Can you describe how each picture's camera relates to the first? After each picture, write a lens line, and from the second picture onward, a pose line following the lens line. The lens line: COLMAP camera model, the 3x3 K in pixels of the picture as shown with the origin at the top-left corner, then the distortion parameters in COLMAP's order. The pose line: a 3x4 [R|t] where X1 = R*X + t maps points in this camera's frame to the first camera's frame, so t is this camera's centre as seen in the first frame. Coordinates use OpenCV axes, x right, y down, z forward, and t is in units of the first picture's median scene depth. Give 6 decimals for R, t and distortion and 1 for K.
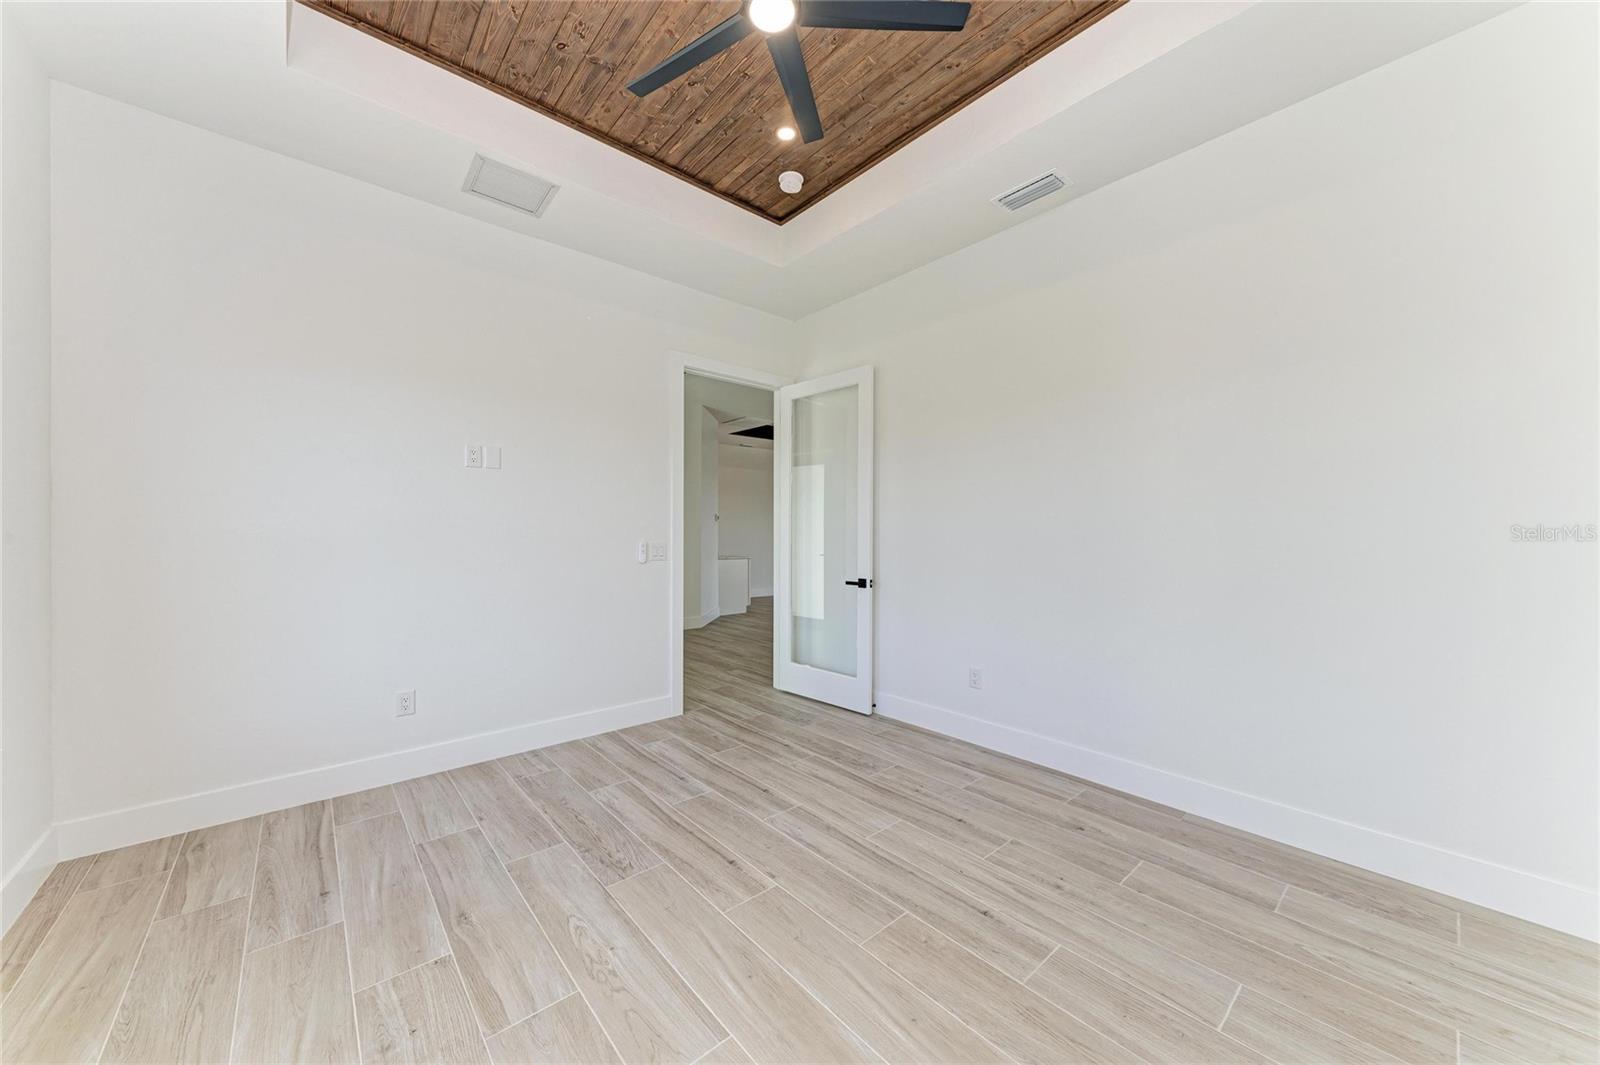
lens RADIAL K [[566.8, 0, 798.8], [0, 566.8, 540.3], [0, 0, 1]] dist [0.001141, 0.000006]
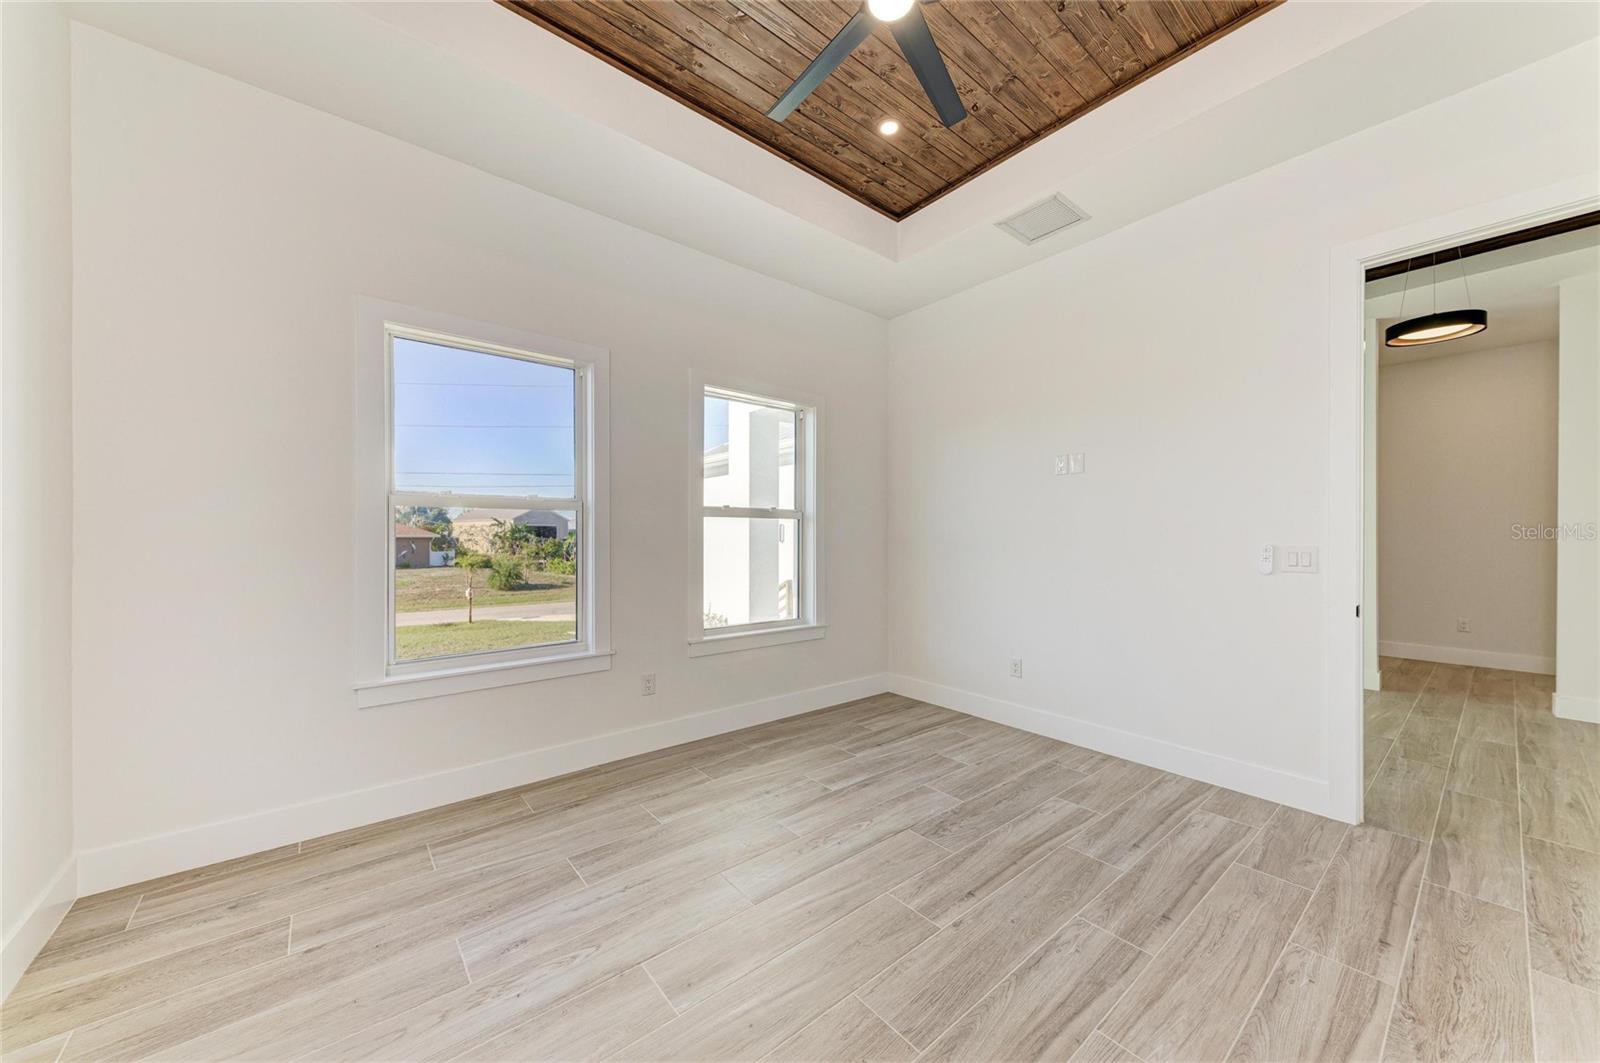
lens RADIAL K [[562.7, 0, 796.1], [0, 562.7, 535.7], [0, 0, 1]] dist [0.022232, -0.007238]
pose [[-0.041953, -0.000824, -0.999119, 0.701352], [-0.009121, 0.999958, -0.000442, -0.004014], [0.999078, 0.009094, -0.041959, 0.655558]]
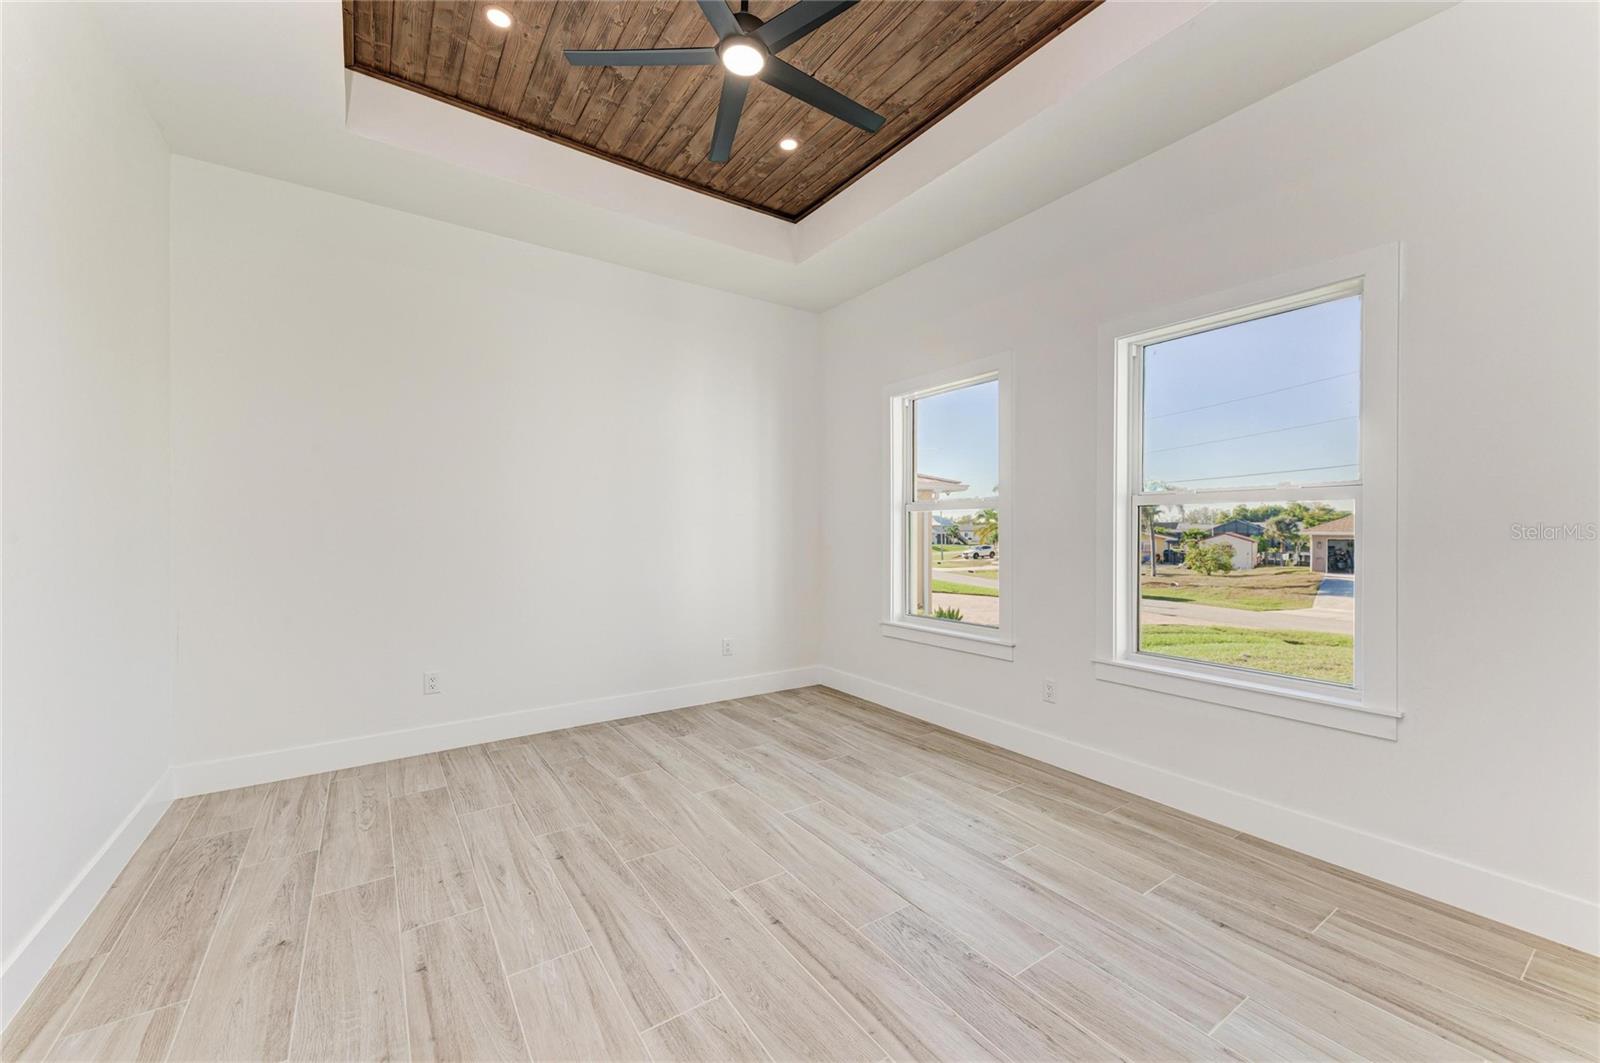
lens RADIAL K [[608.1, 0, 803.5], [0, 608.1, 537.5], [0, 0, 1]] dist [0.019874, -0.004442]
pose [[-0.994254, -0.002993, 0.107007, -0.220006], [-0.001227, 0.999862, 0.016565, -0.008909], [-0.107042, 0.016339, -0.994120, 1.636570]]
